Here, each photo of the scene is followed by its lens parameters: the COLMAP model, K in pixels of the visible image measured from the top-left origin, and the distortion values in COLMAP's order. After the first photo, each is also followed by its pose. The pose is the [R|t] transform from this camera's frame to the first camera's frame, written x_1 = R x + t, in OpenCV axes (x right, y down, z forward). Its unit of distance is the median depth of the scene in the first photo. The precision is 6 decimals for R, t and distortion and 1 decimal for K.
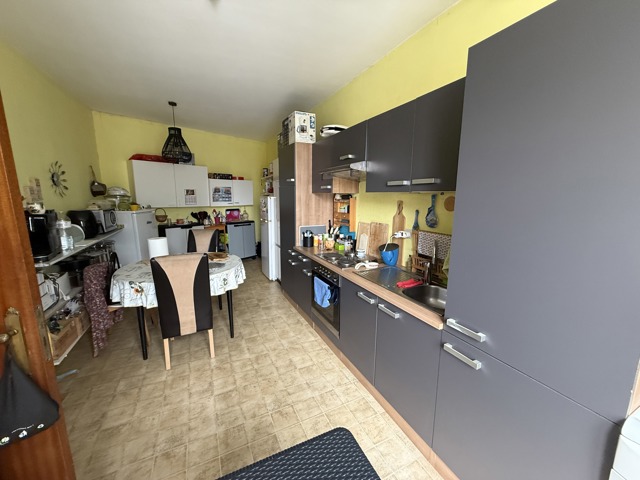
lens RADIAL K [[256.8, 0, 320.0], [0, 256.8, 240.0], [0, 0, 1]] dist [0.000034, -0.000001]
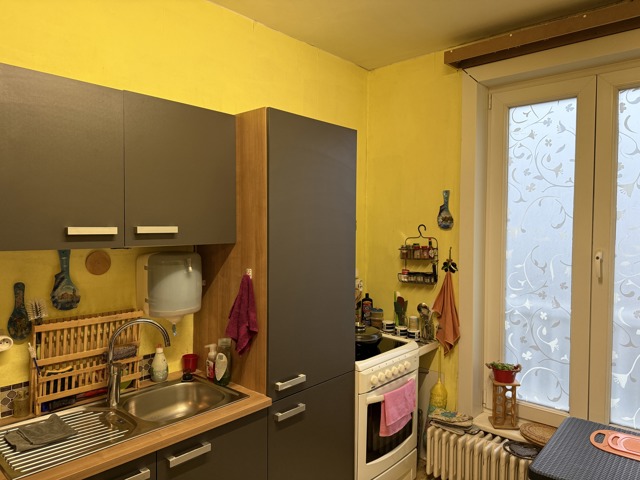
lens RADIAL K [[448.0, 0, 320.0], [0, 448.0, 240.0], [0, 0, 1]] dist [-0.000195, 0.000029]
pose [[-0.395168, -0.039022, 0.917779, -0.617384], [0.150403, 0.982866, 0.106549, -0.212996], [-0.906212, 0.180141, -0.382529, 0.865413]]
